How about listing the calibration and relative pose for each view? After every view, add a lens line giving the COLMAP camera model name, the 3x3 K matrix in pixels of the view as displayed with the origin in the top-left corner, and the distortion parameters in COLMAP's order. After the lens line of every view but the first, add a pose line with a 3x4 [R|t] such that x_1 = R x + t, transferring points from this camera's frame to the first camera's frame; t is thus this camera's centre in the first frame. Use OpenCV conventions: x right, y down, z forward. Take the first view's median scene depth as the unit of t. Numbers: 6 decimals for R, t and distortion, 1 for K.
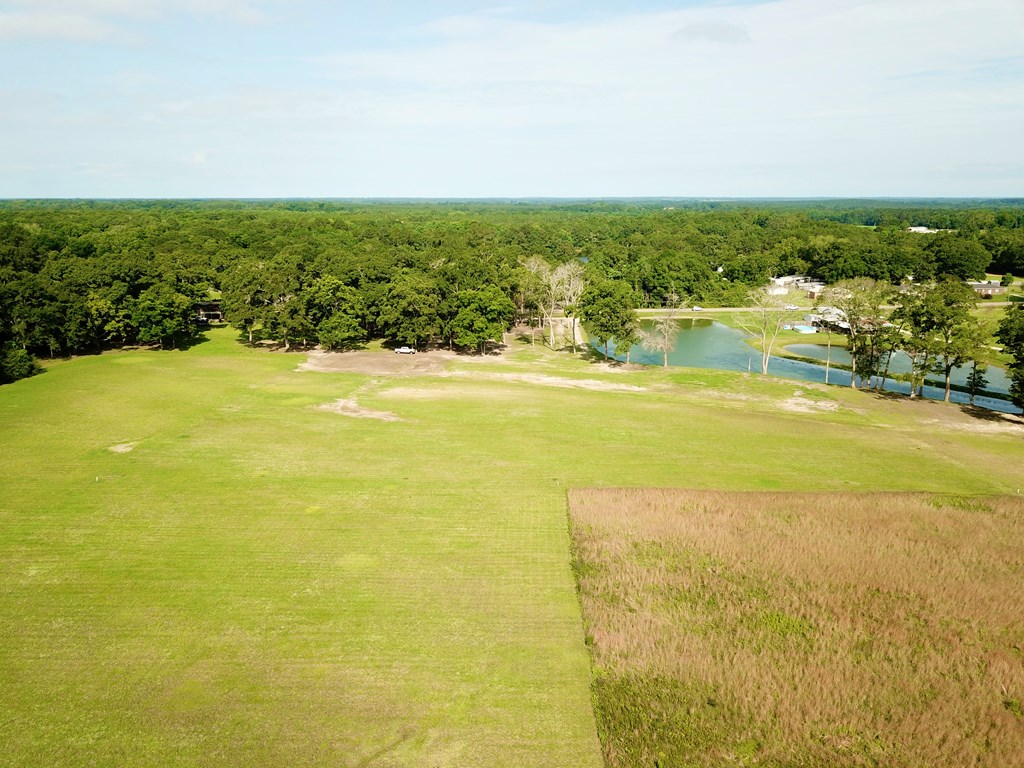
lens RADIAL K [[784.4, 0, 504.6], [0, 784.4, 382.2], [0, 0, 1]] dist [0.031136, -0.027825]
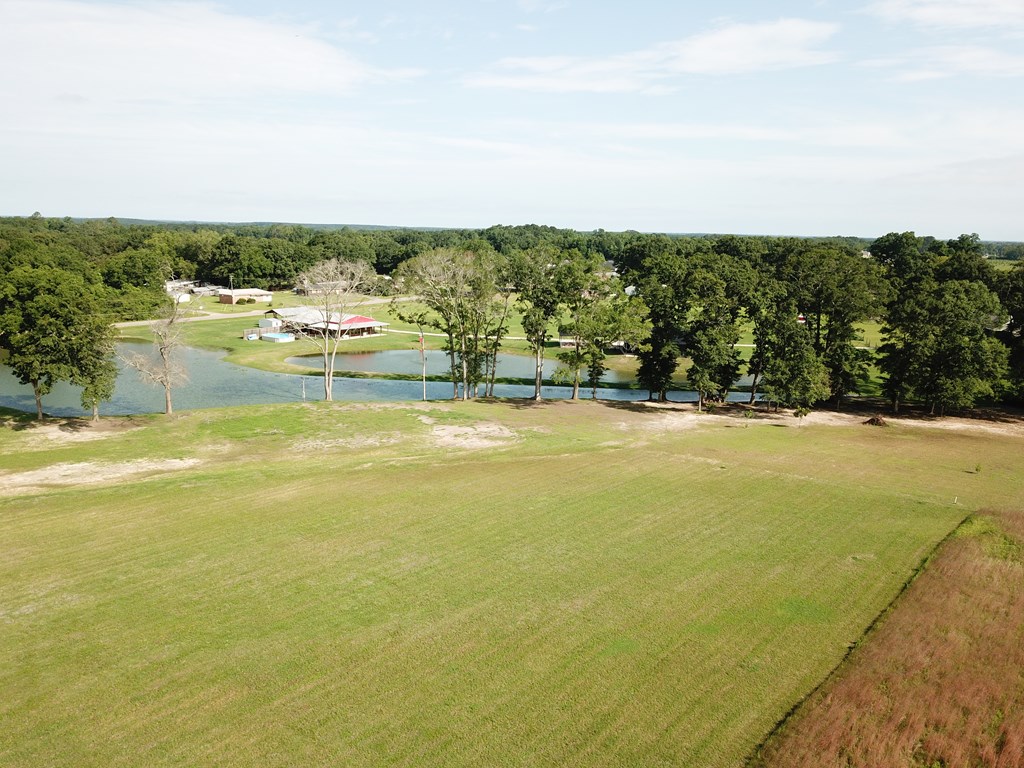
lens RADIAL K [[788.5, 0, 512.0], [0, 788.5, 384.0], [0, 0, 1]] dist [-0.000840, -0.002510]
pose [[0.637893, -0.129545, 0.759152, -0.067486], [0.148905, 0.987896, 0.043459, -0.028982], [-0.755593, 0.085319, 0.649461, 0.442547]]
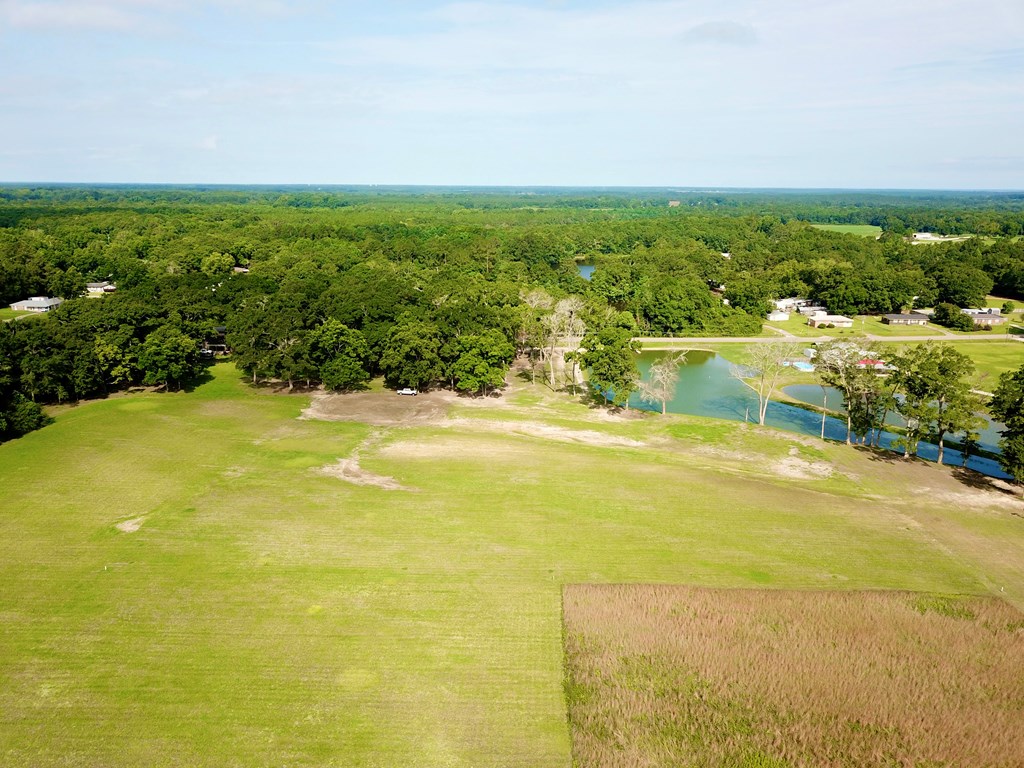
lens RADIAL K [[784.4, 0, 504.6], [0, 784.4, 382.2], [0, 0, 1]] dist [0.031136, -0.027825]
pose [[0.999942, 0.009981, -0.003938, 0.003097], [-0.009921, 0.999838, 0.015025, -0.074588], [0.004087, -0.014985, 0.999879, -0.013014]]
